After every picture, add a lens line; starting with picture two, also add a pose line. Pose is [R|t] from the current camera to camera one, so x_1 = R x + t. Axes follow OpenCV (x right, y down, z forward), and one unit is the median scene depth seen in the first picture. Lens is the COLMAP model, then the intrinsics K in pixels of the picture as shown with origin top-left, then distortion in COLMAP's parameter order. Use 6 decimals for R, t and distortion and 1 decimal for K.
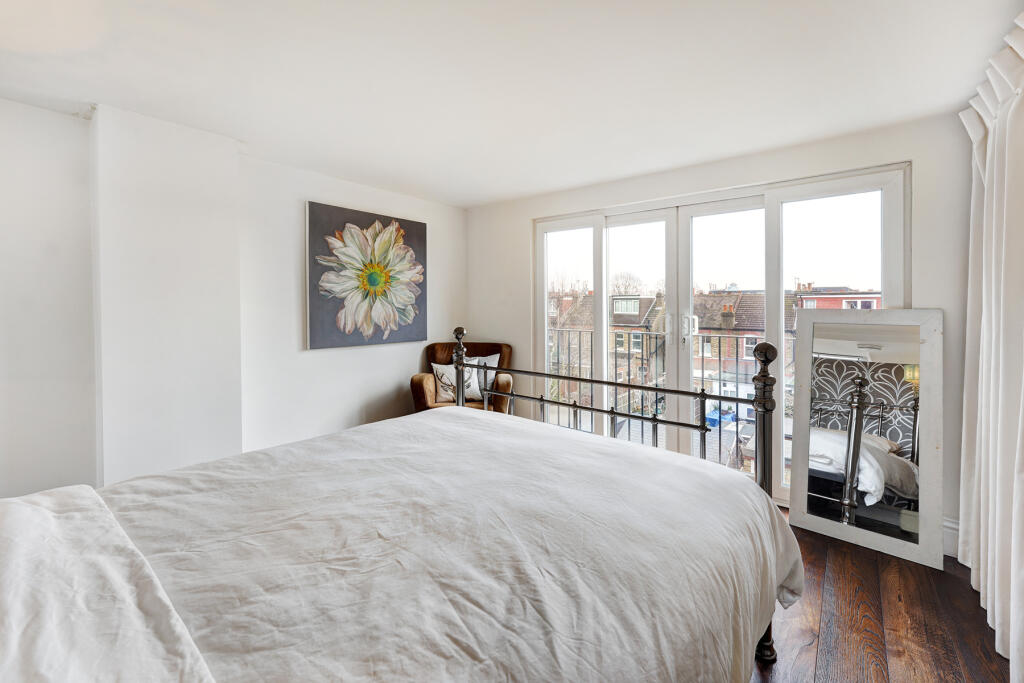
lens RADIAL K [[432.1, 0, 511.2], [0, 432.1, 311.8], [0, 0, 1]] dist [-0.000492, -0.000115]
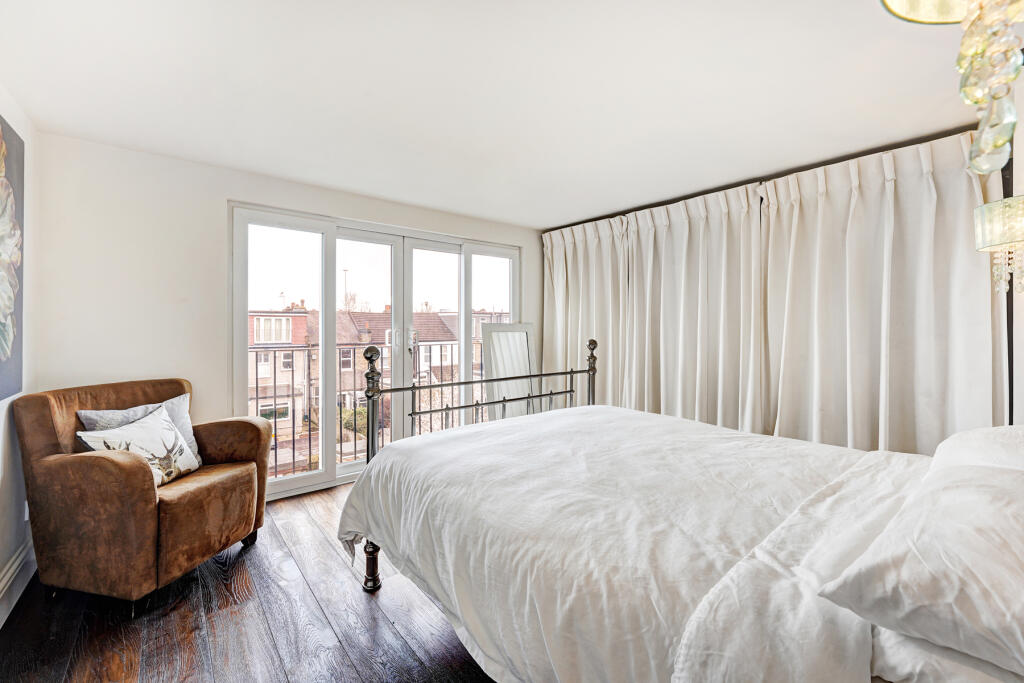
lens RADIAL K [[418.2, 0, 511.5], [0, 418.2, 320.9], [0, 0, 1]] dist [-0.000530, 0.000036]
pose [[0.193419, 0.000463, 0.981116, -0.631815], [0.002431, 0.999997, -0.000951, -0.007665], [-0.981113, 0.002569, 0.193417, 0.442699]]
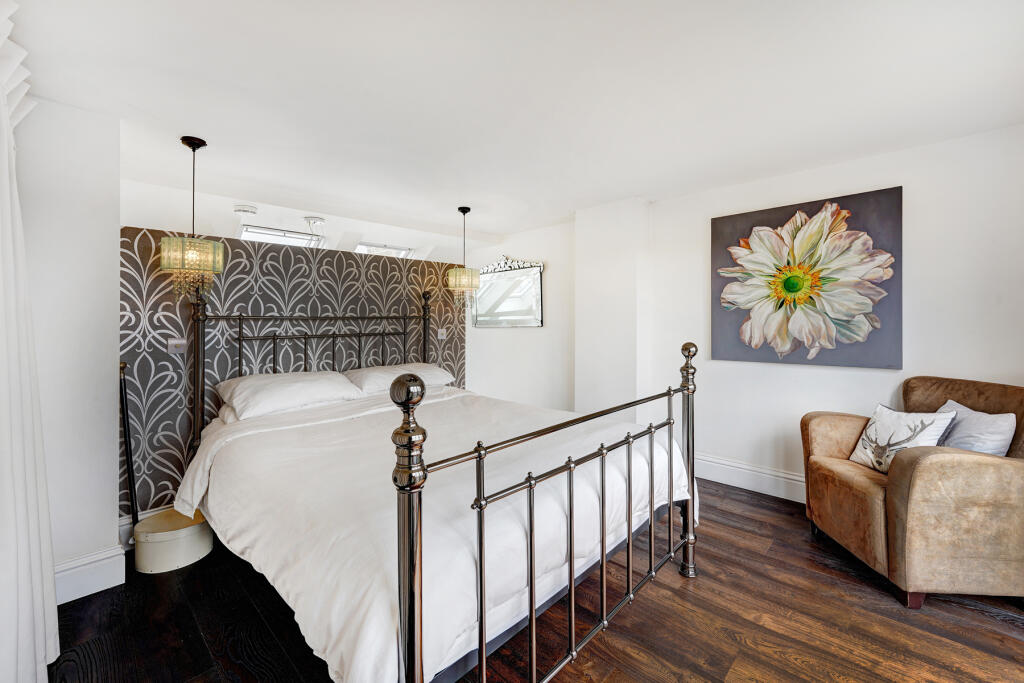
lens RADIAL K [[418.2, 0, 511.5], [0, 418.2, 320.9], [0, 0, 1]] dist [-0.000530, 0.000036]
pose [[-0.071447, -0.005285, -0.997430, 0.534435], [-0.003334, 0.999982, -0.005060, -0.000246], [0.997439, 0.002964, -0.071464, 0.543671]]
